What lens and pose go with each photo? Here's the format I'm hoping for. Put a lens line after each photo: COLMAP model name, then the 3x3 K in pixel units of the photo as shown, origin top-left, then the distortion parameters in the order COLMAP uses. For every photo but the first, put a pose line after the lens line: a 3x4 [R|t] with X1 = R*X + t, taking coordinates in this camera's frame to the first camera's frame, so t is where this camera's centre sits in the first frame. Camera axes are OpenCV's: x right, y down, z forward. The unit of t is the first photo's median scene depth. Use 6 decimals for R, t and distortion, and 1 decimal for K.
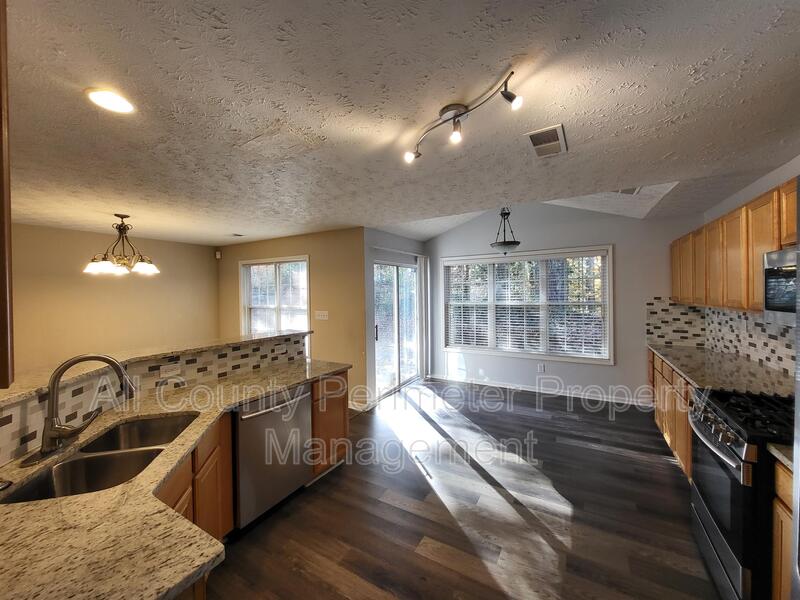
lens RADIAL K [[315.0, 0, 401.6], [0, 315.0, 295.4], [0, 0, 1]] dist [0.002505, 0.000142]
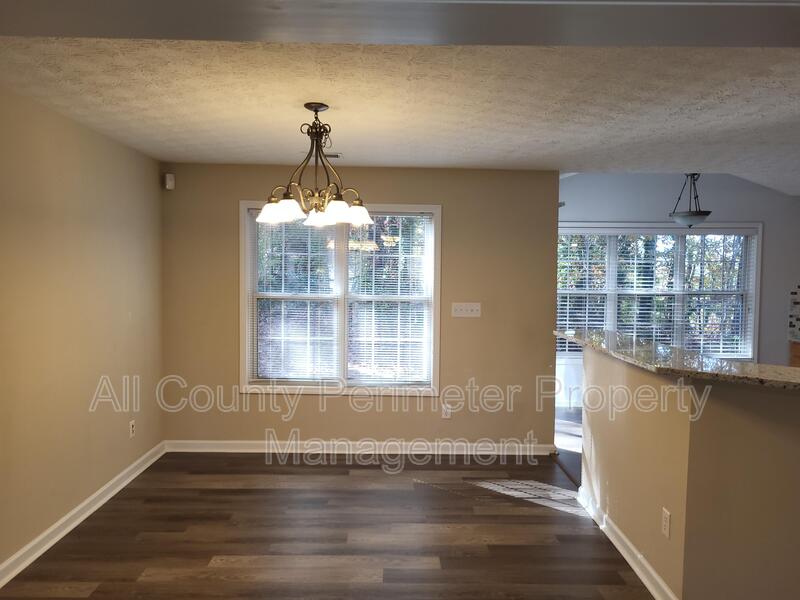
lens RADIAL K [[599.5, 0, 397.2], [0, 599.5, 301.2], [0, 0, 1]] dist [0.067412, 0.000701]
pose [[0.852028, -0.003600, 0.523483, -1.061623], [-0.019659, 0.999051, 0.038867, 0.004533], [-0.523126, -0.043407, 0.851149, 0.109957]]
